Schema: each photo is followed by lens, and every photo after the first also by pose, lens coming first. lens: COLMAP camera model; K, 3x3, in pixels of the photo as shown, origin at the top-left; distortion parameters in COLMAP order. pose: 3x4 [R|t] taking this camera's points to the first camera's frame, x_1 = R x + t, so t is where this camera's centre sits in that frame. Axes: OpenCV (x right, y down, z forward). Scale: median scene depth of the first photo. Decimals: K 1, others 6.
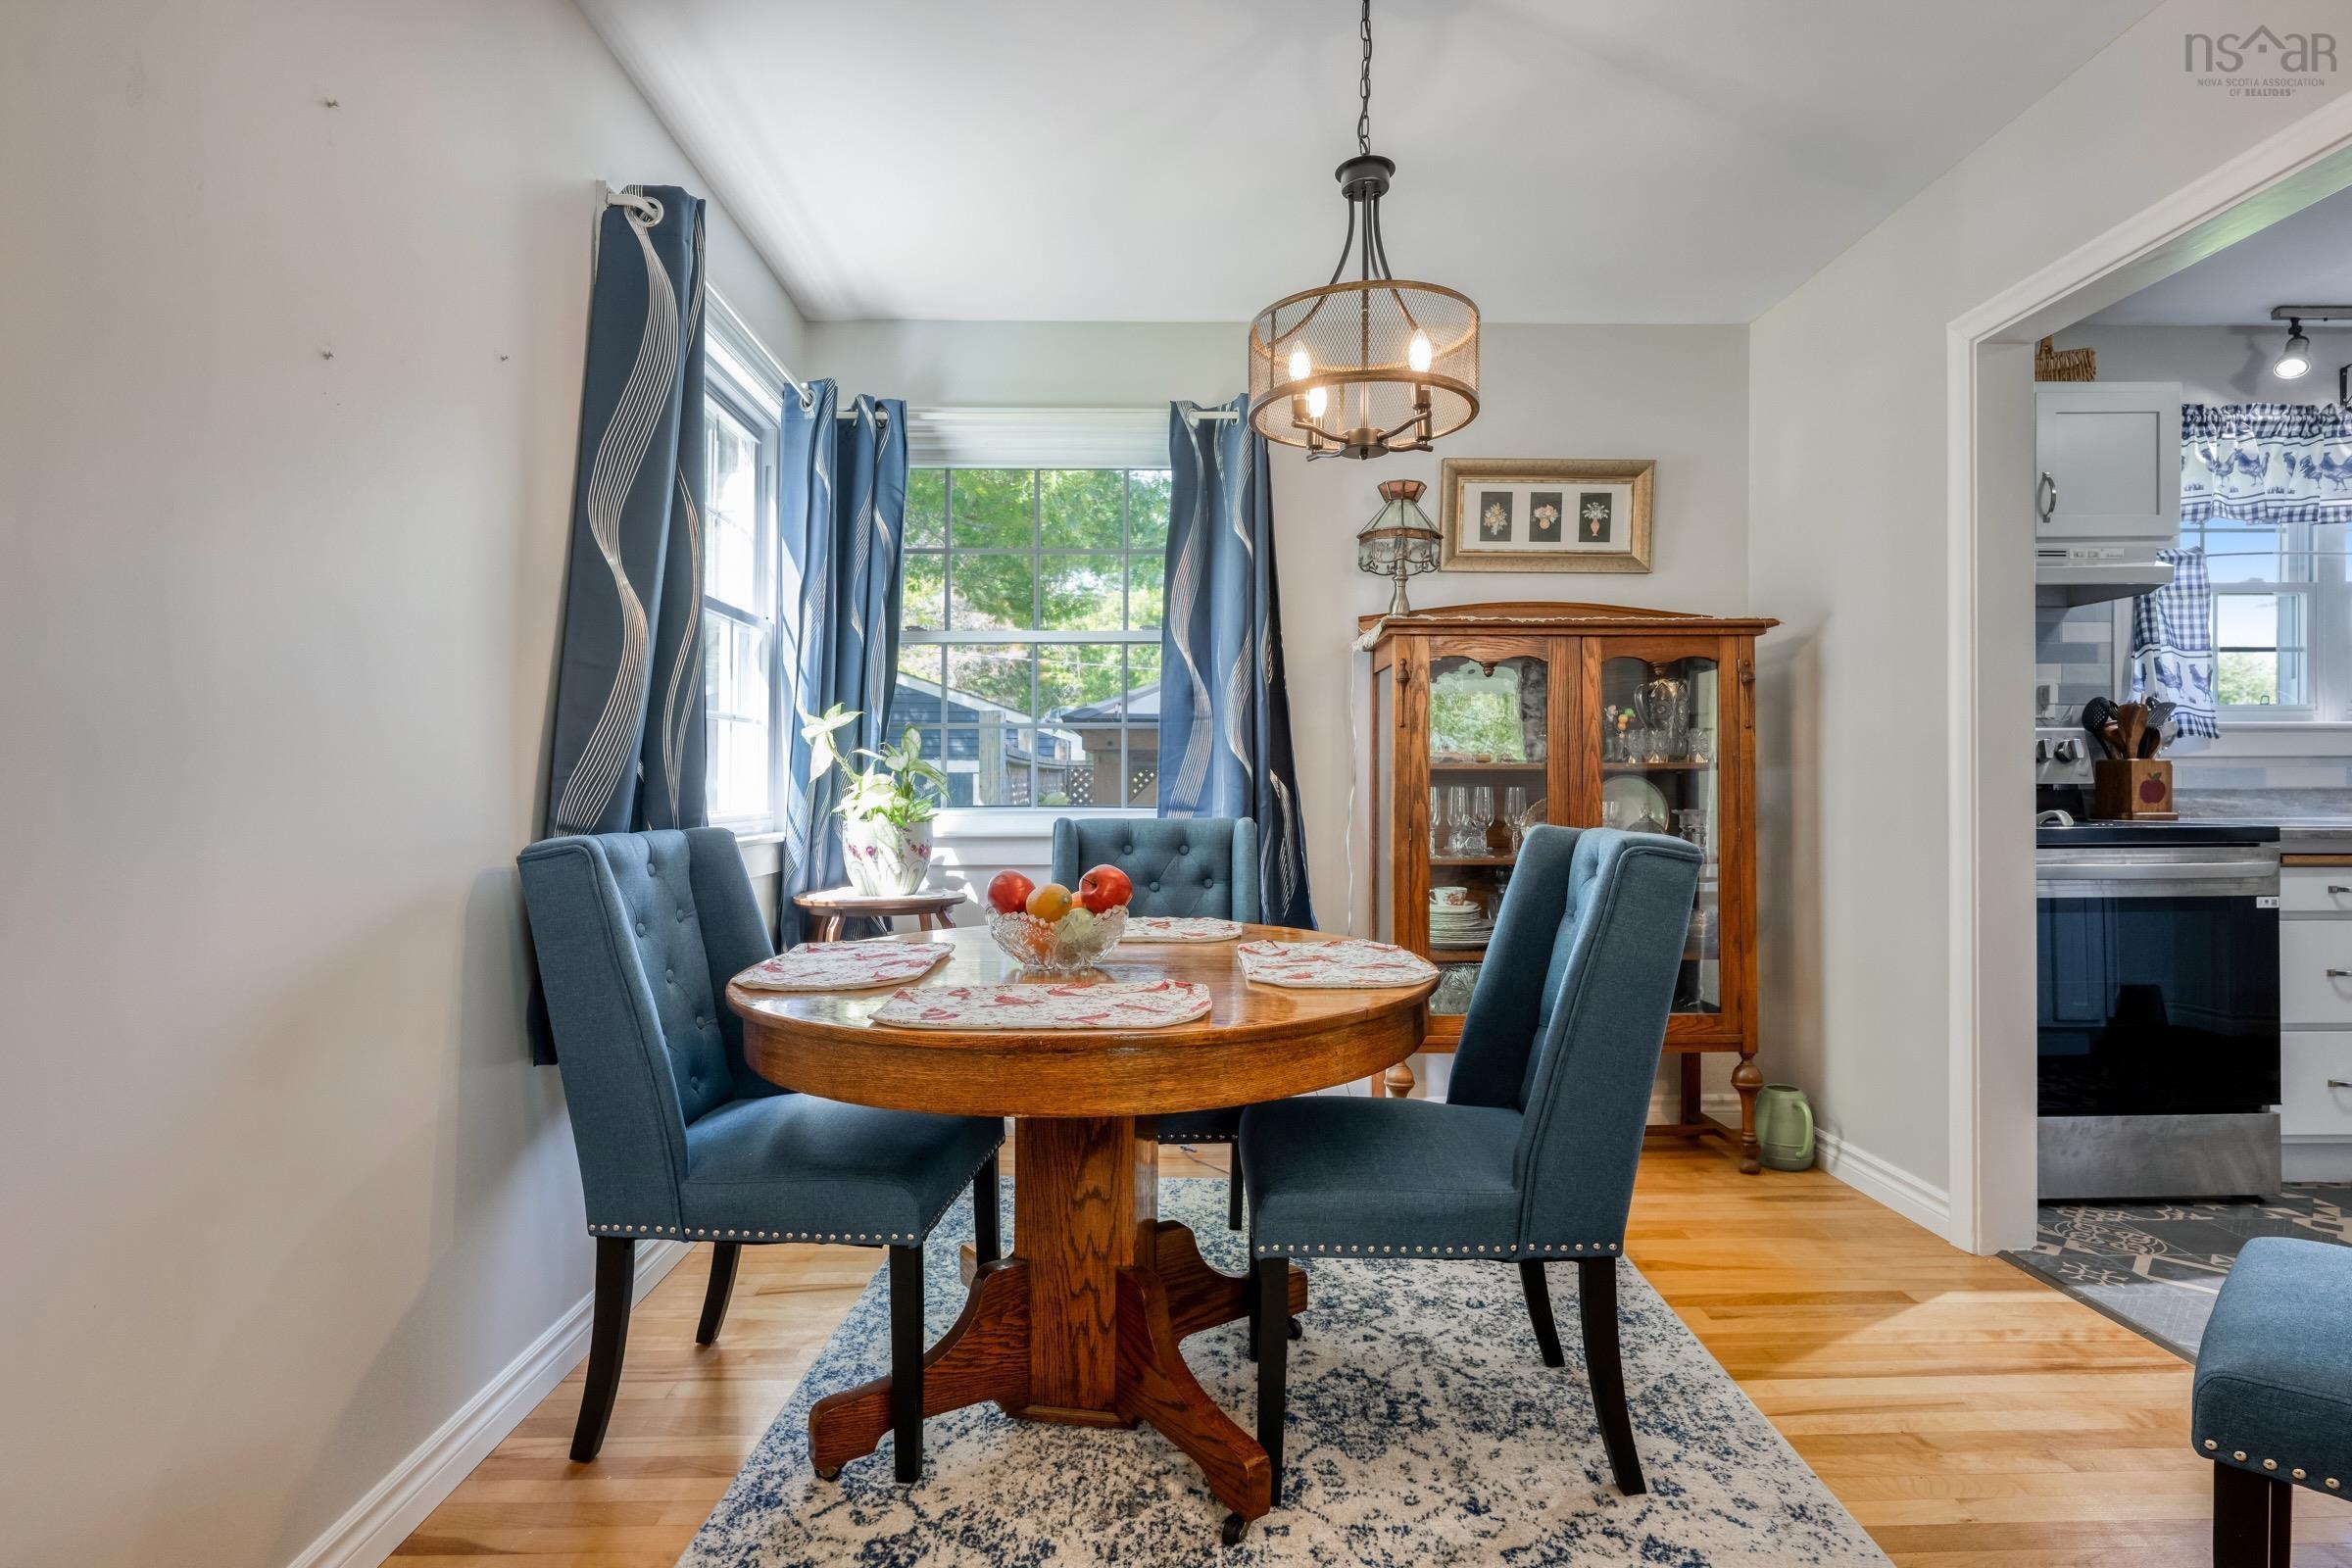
lens RADIAL K [[1206.1, 0, 1176.4], [0, 1206.1, 794.8], [0, 0, 1]] dist [0.000441, -0.000313]
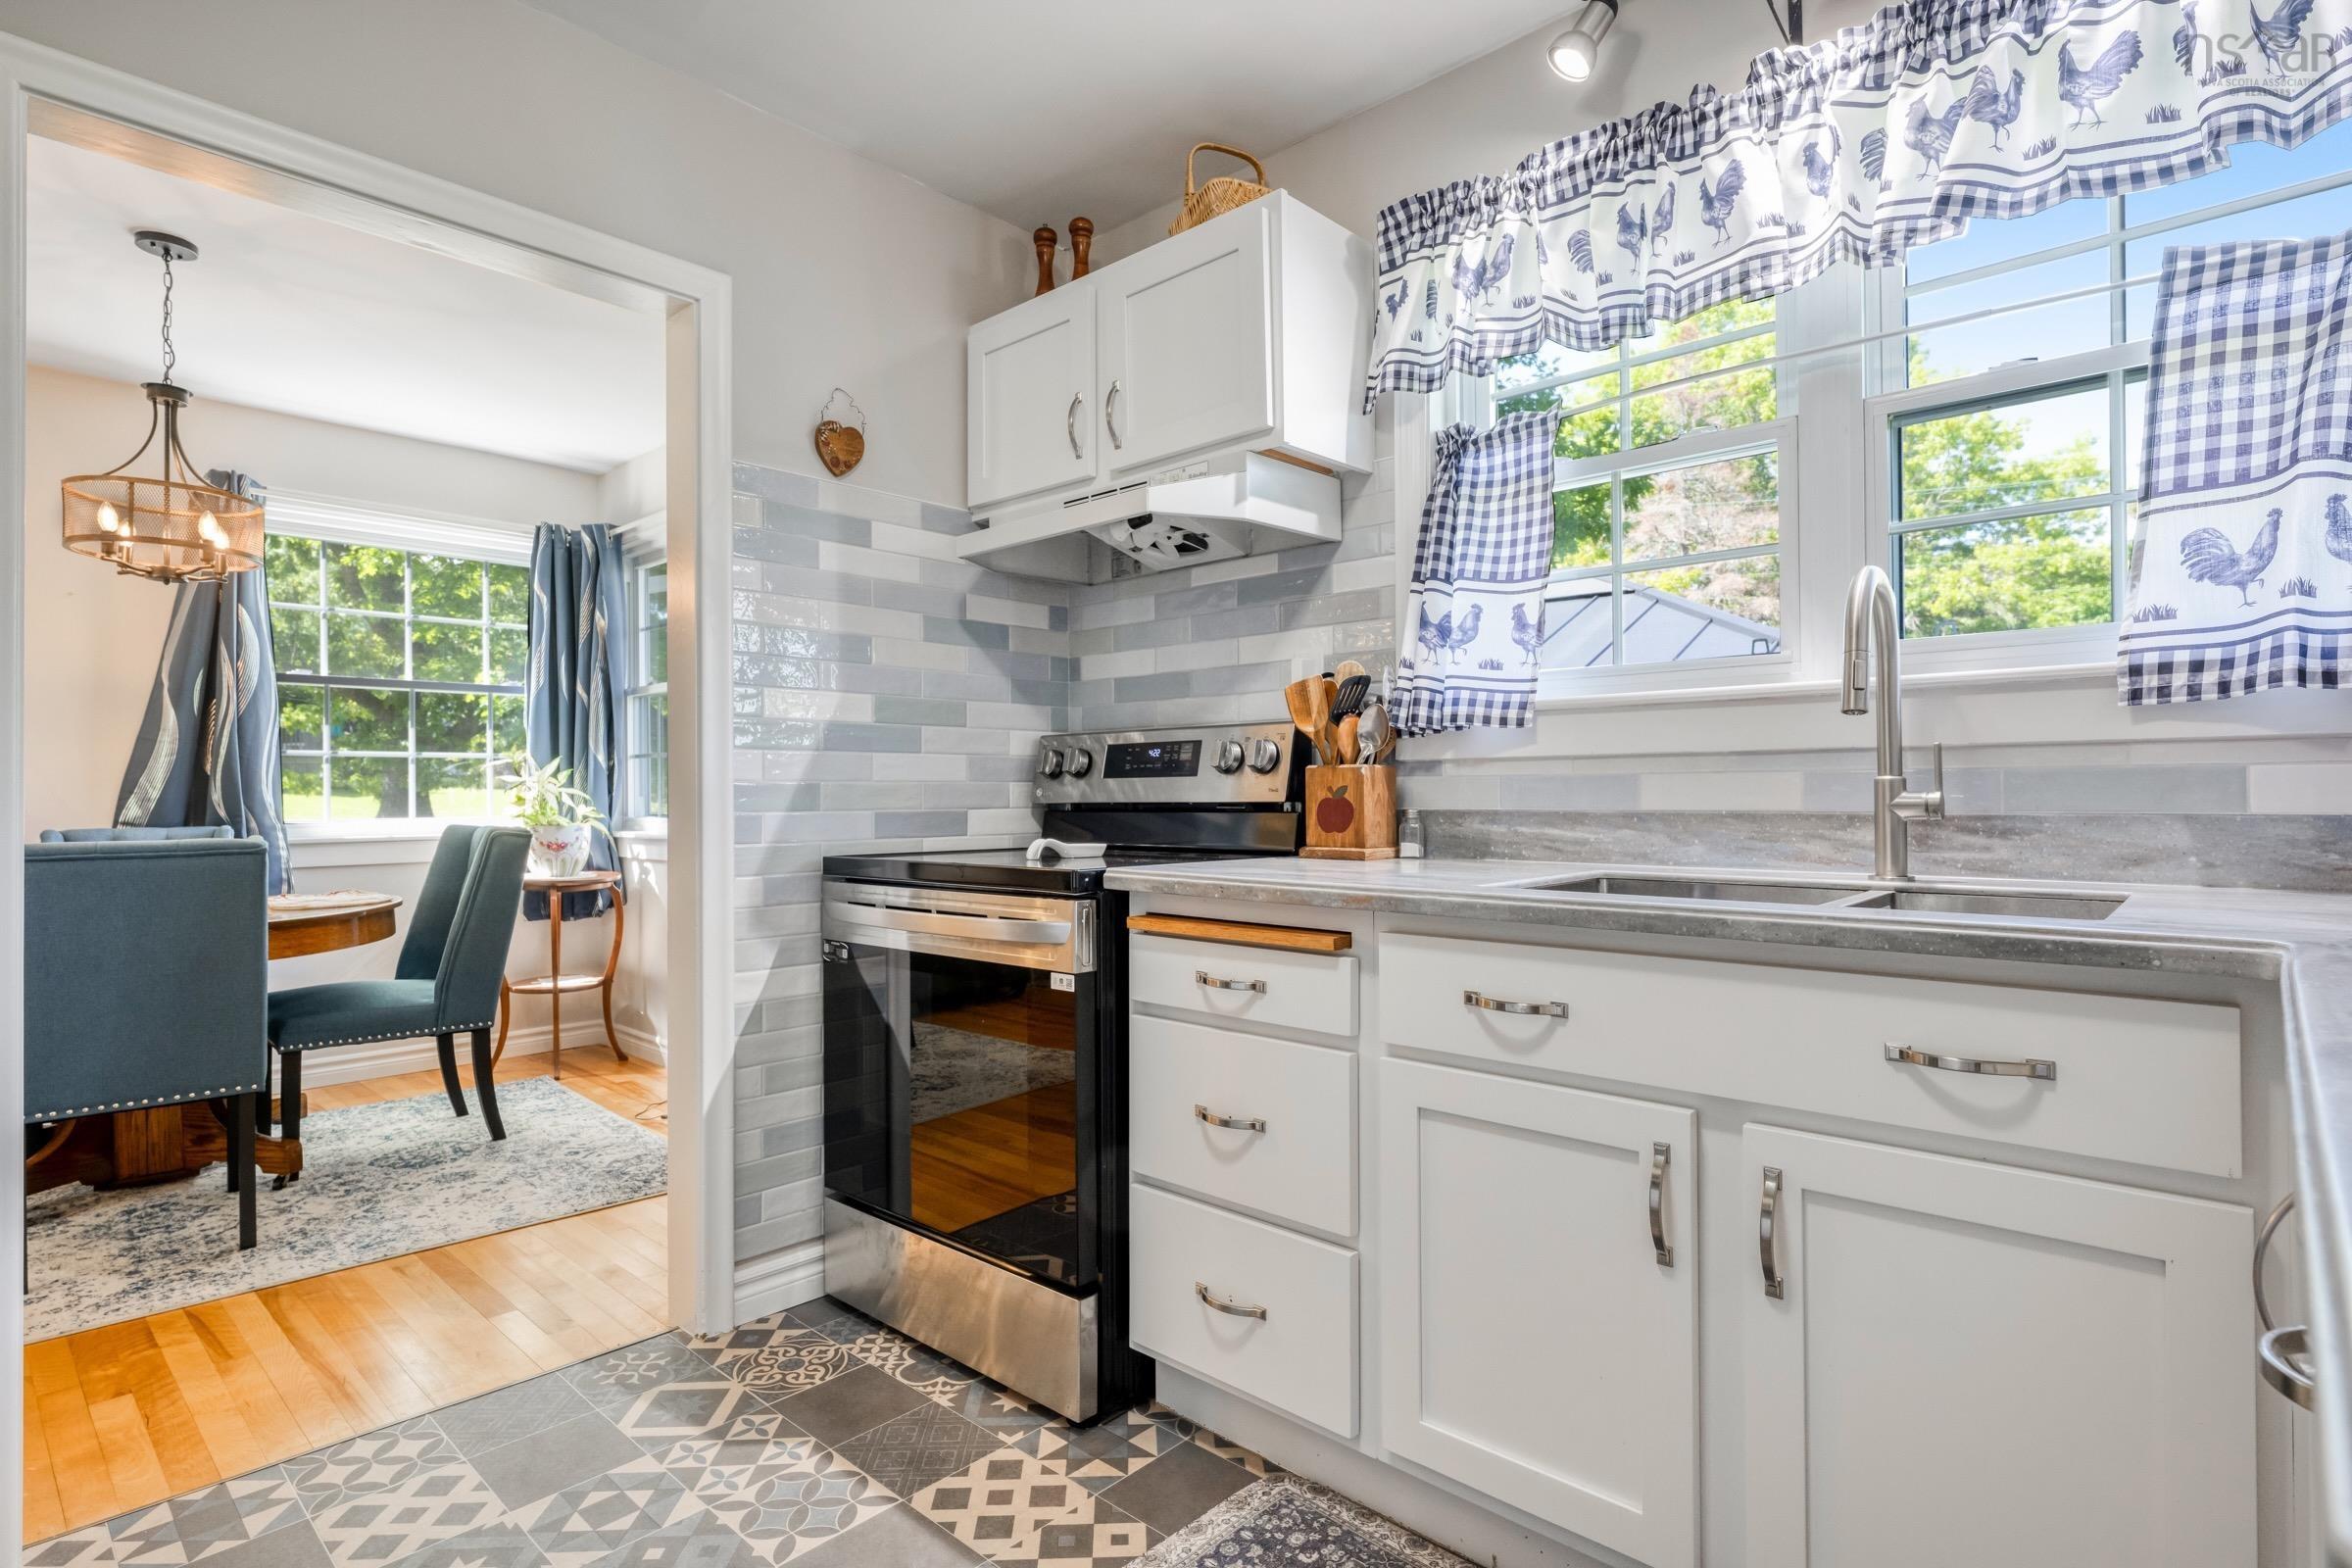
lens RADIAL K [[1206.1, 0, 1176.4], [0, 1206.1, 794.8], [0, 0, 1]] dist [0.000441, -0.000313]
pose [[0.708998, 0.002040, -0.705208, 1.293336], [-0.001977, 0.999998, 0.000906, -0.014816], [0.705208, 0.000751, 0.709000, 0.514069]]
